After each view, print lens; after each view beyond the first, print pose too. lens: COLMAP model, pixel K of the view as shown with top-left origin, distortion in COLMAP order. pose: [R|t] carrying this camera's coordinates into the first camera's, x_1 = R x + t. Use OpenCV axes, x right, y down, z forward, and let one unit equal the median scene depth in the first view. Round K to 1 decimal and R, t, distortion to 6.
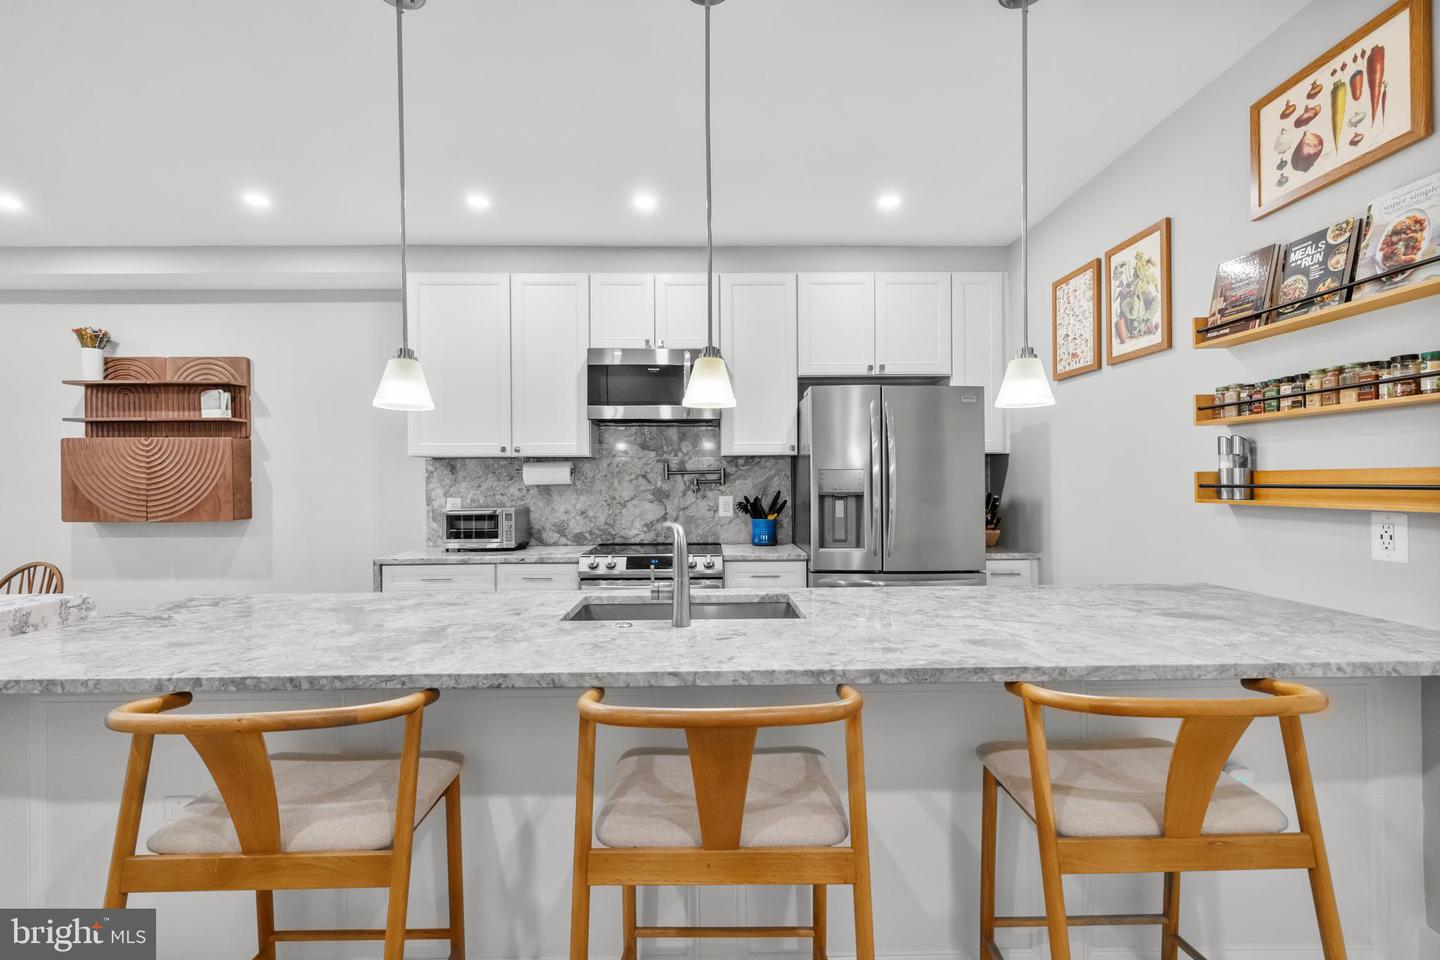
lens RADIAL K [[628.9, 0, 720.0], [0, 628.9, 480.0], [0, 0, 1]] dist [0.000024, -0.000249]
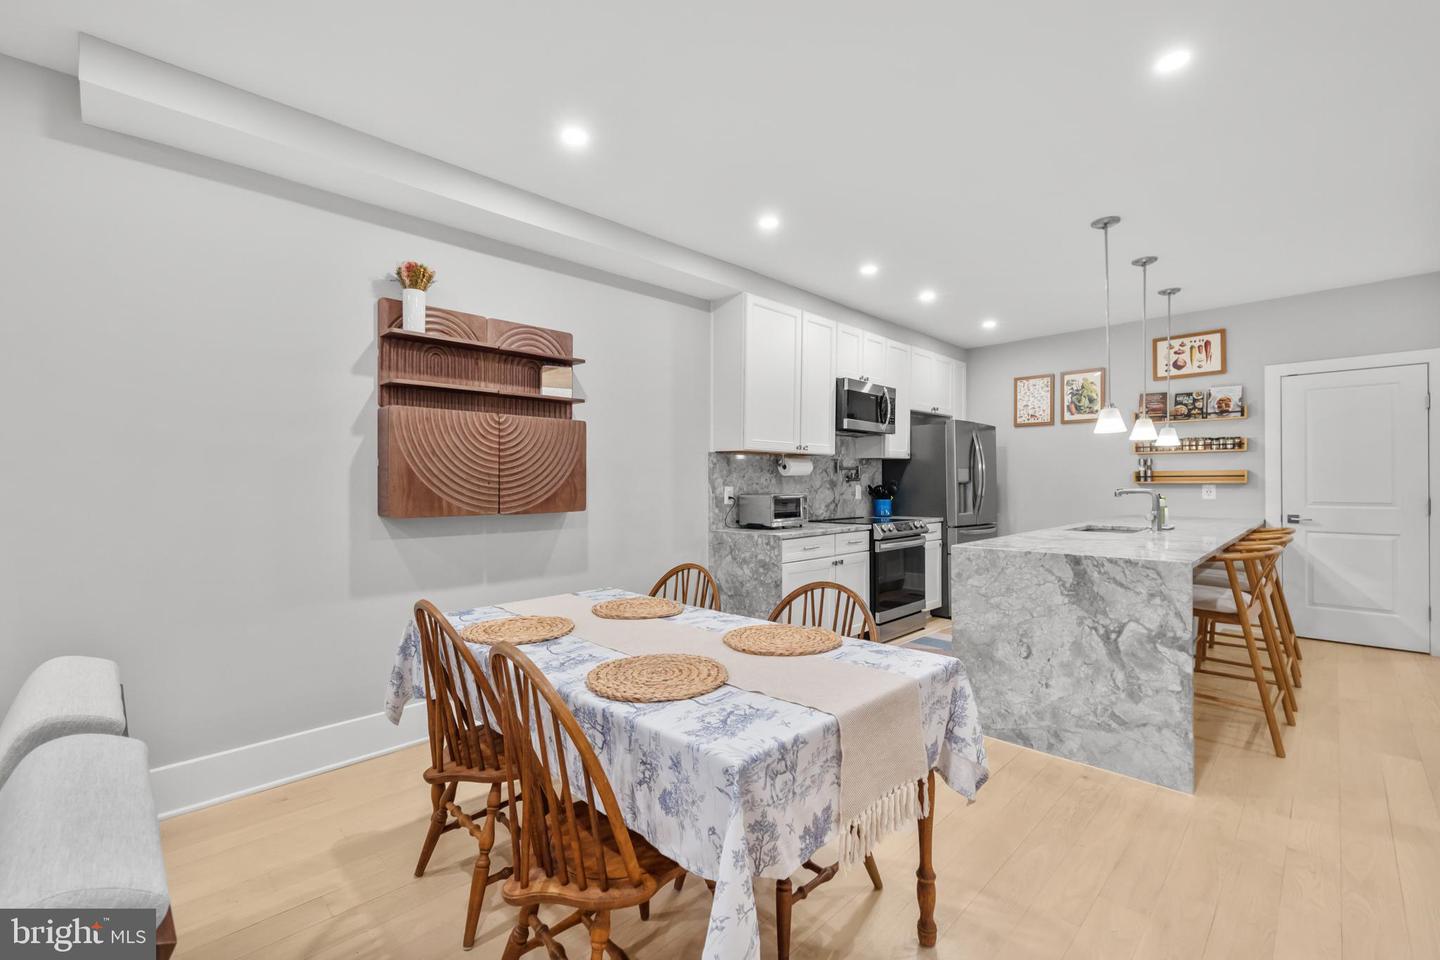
lens RADIAL K [[611.6, 0, 720.0], [0, 611.6, 480.0], [0, 0, 1]] dist [0.000692, 0.000208]
pose [[0.717901, 0.006920, 0.696111, -1.287249], [-0.003404, 0.999974, -0.006429, 0.025445], [-0.696137, 0.002246, 0.717905, 0.214383]]
